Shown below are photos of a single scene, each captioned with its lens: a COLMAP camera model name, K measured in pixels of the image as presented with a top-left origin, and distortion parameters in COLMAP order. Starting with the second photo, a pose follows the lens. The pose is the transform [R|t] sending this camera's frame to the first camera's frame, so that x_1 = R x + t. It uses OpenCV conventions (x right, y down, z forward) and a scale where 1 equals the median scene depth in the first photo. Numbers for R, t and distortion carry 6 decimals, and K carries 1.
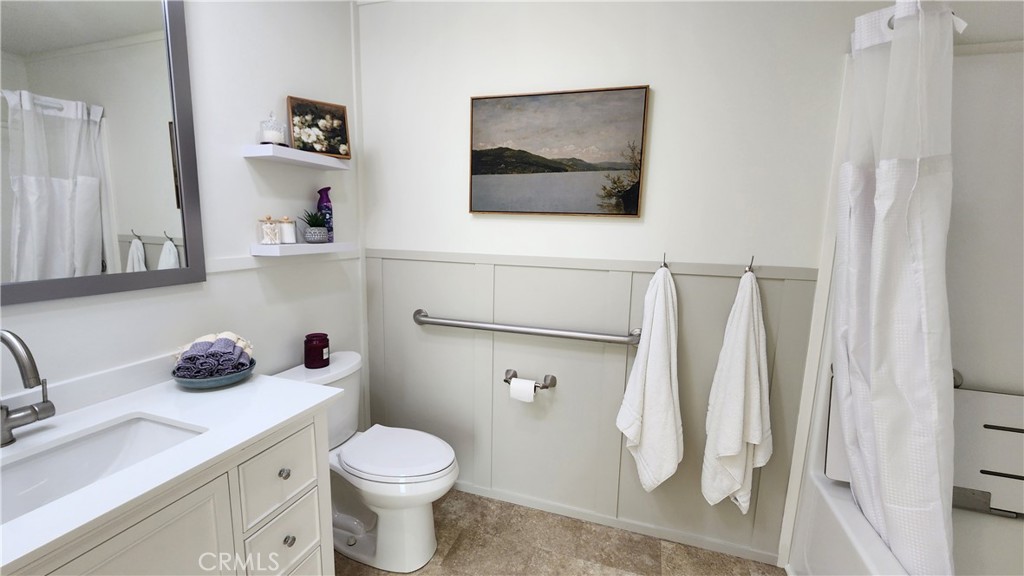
lens RADIAL K [[424.1, 0, 514.0], [0, 424.1, 286.9], [0, 0, 1]] dist [0.001195, 0.000727]
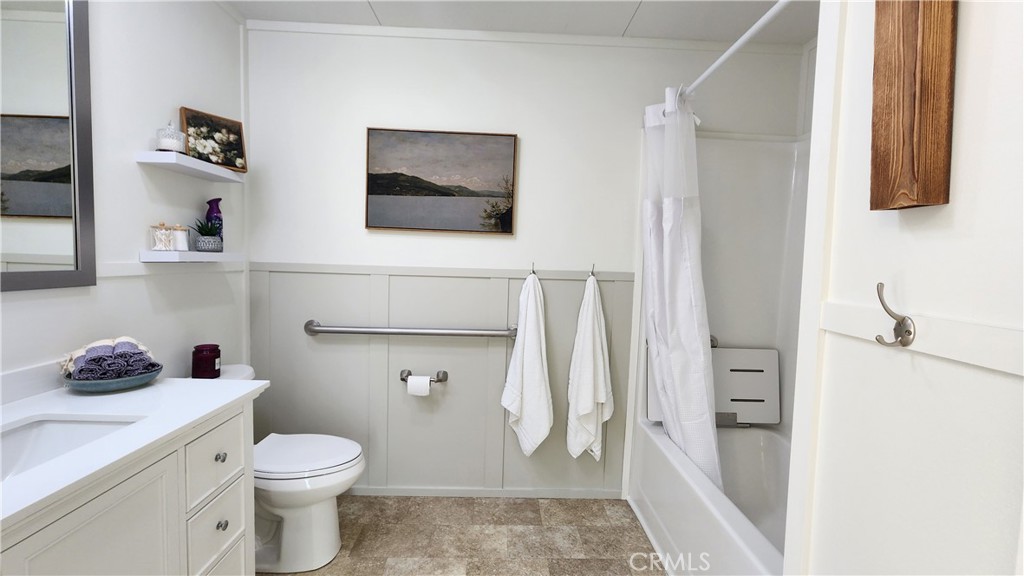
lens RADIAL K [[424.1, 0, 512.5], [0, 424.1, 287.5], [0, 0, 1]] dist [0.001195, 0.000727]
pose [[0.941637, -0.016130, 0.336244, -0.136328], [0.040500, 0.997024, -0.065591, 0.077305], [-0.334186, 0.075381, 0.939488, -0.180145]]
